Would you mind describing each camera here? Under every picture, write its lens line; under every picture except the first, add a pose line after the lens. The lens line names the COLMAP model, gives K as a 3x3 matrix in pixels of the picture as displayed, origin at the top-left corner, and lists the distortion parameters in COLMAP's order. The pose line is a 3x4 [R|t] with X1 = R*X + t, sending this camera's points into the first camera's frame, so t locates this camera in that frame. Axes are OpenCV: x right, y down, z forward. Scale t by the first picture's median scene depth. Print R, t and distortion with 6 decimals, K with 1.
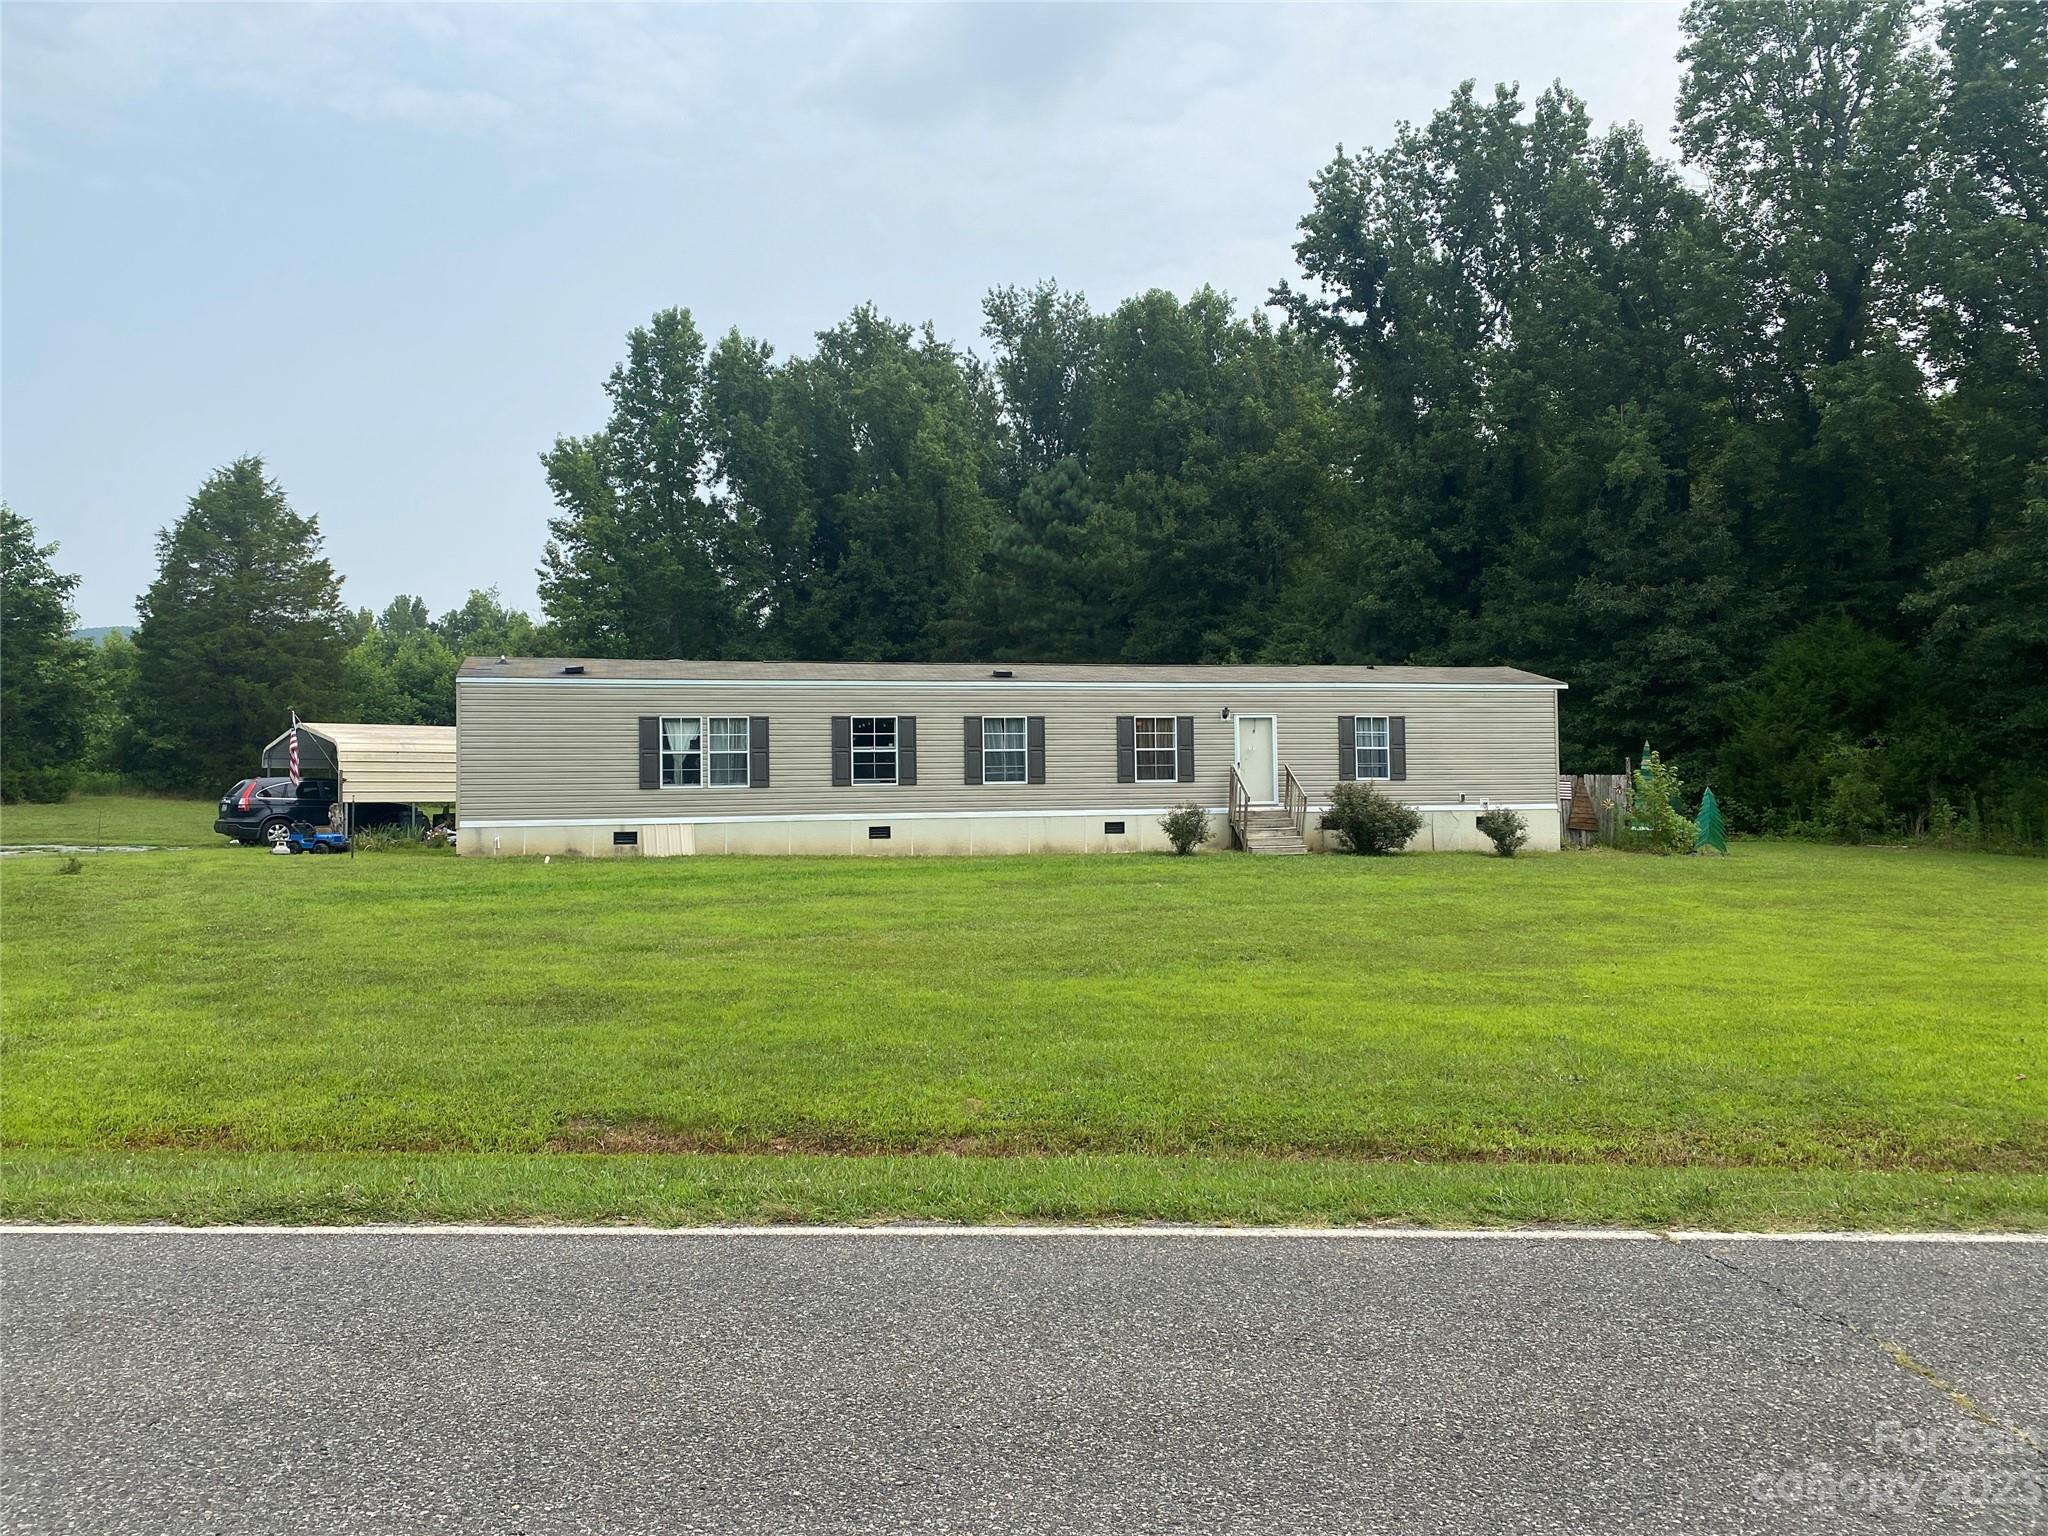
lens RADIAL K [[1561.7, 0, 1024.0], [0, 1561.7, 768.0], [0, 0, 1]] dist [0.228785, -0.000362]
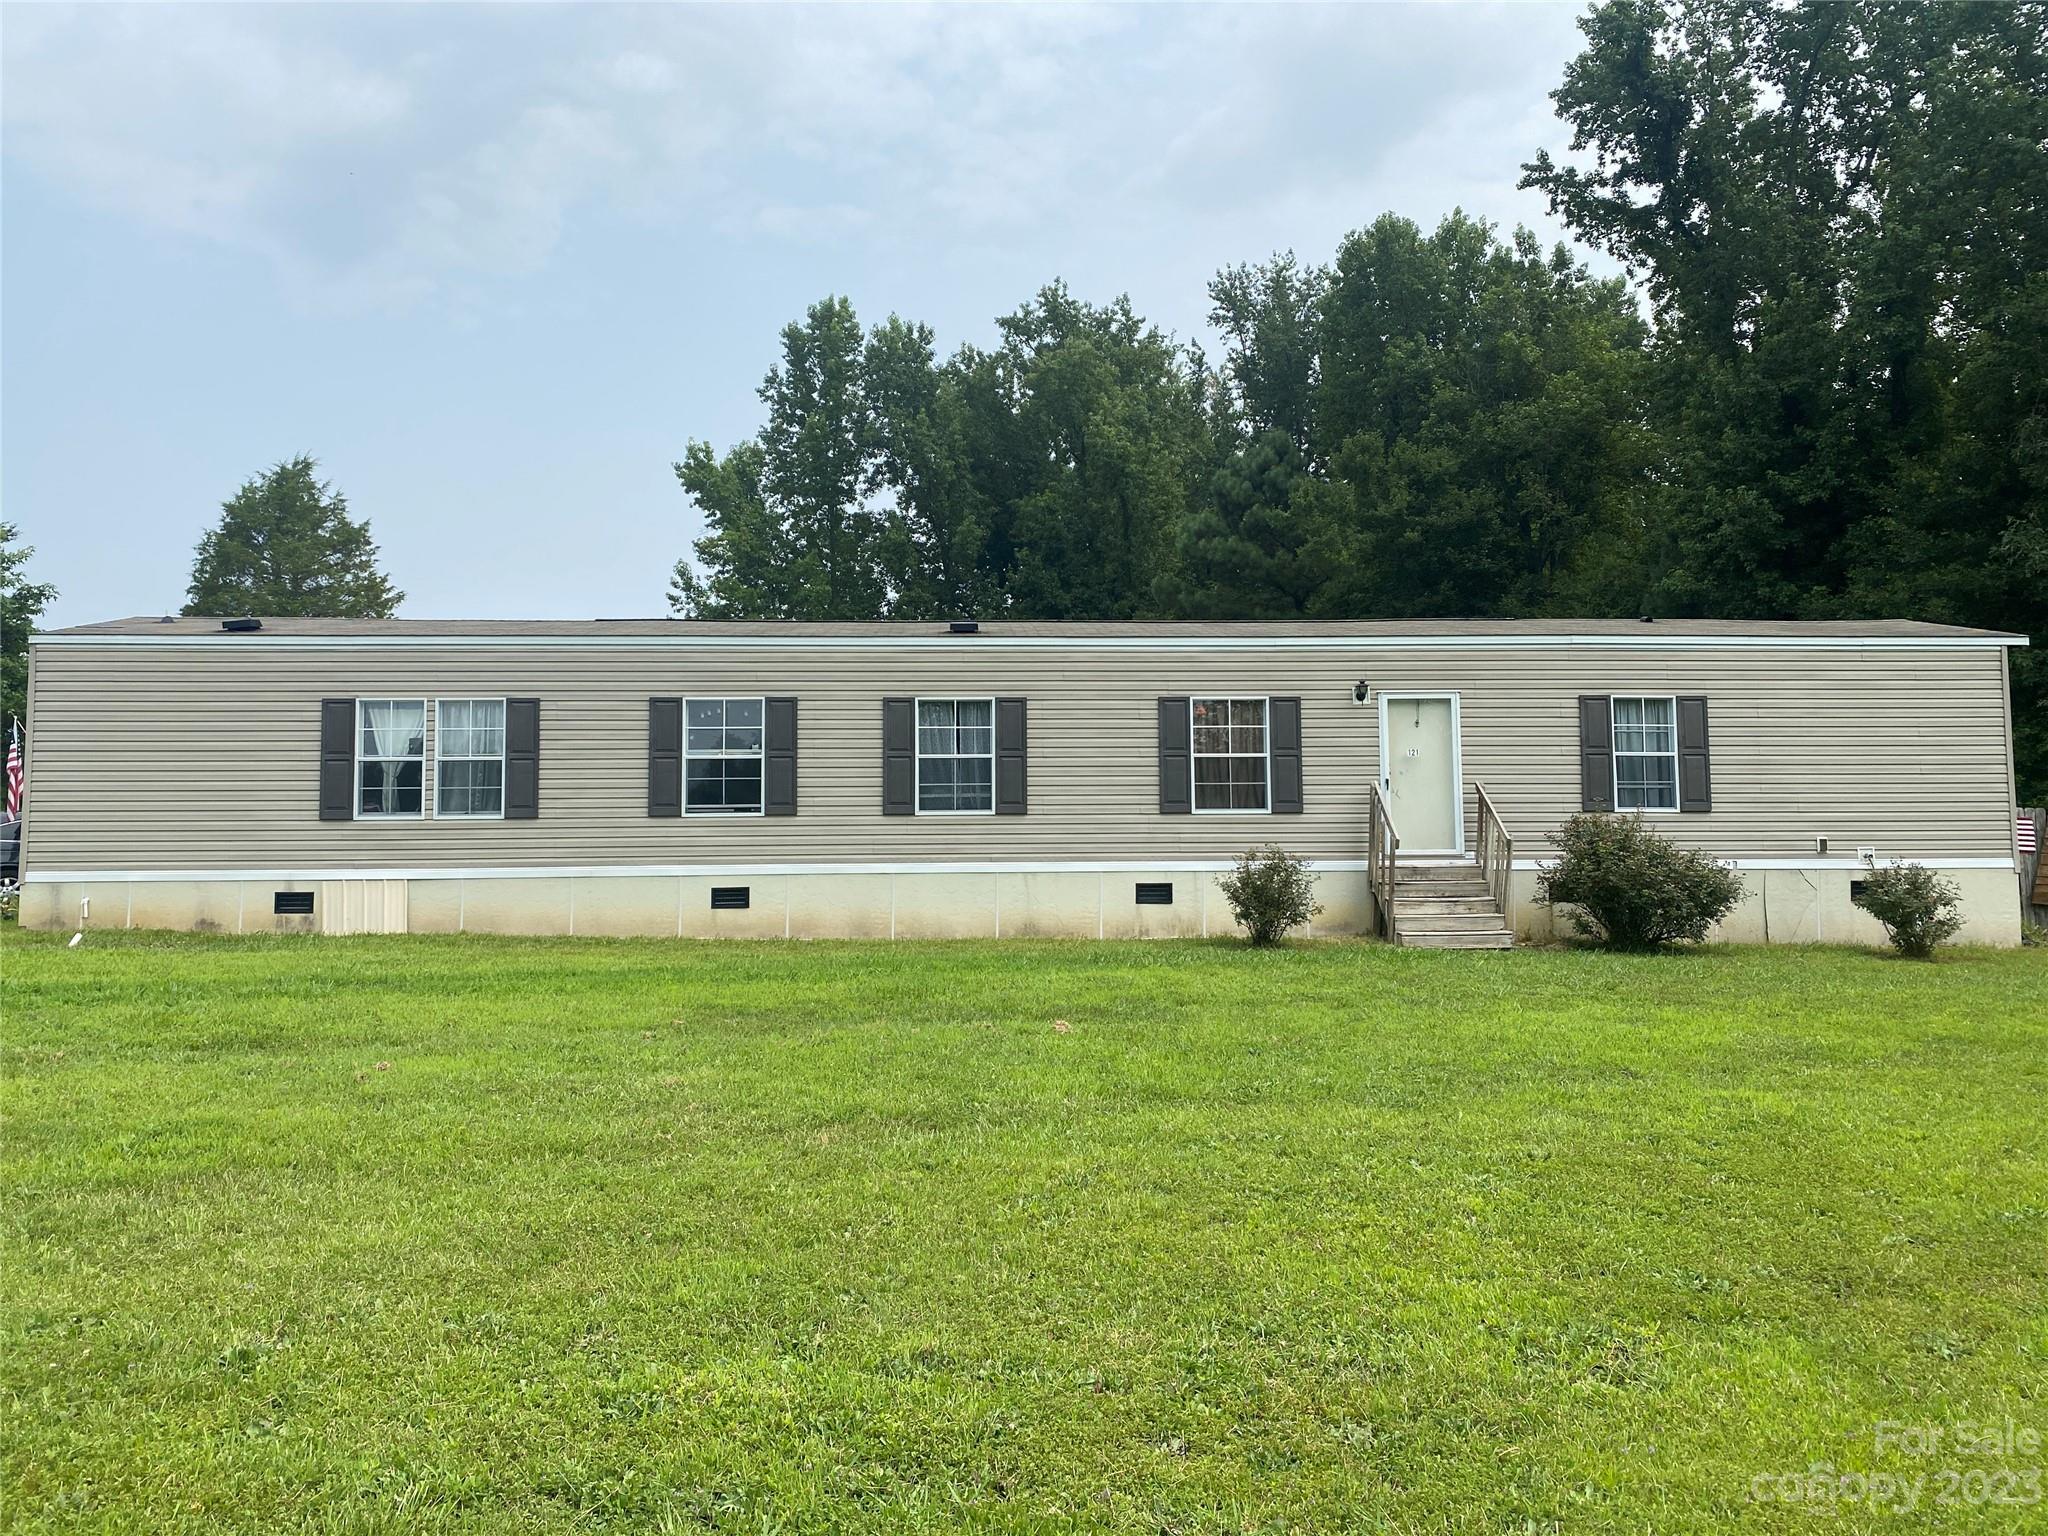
lens RADIAL K [[1547.1, 0, 1019.6], [0, 1547.1, 775.5], [0, 0, 1]] dist [0.053173, -0.001670]
pose [[0.979109, -0.005269, -0.203270, 0.115517], [-0.002613, 0.999256, -0.038488, 0.015931], [0.203322, 0.038215, 0.978366, 0.415911]]
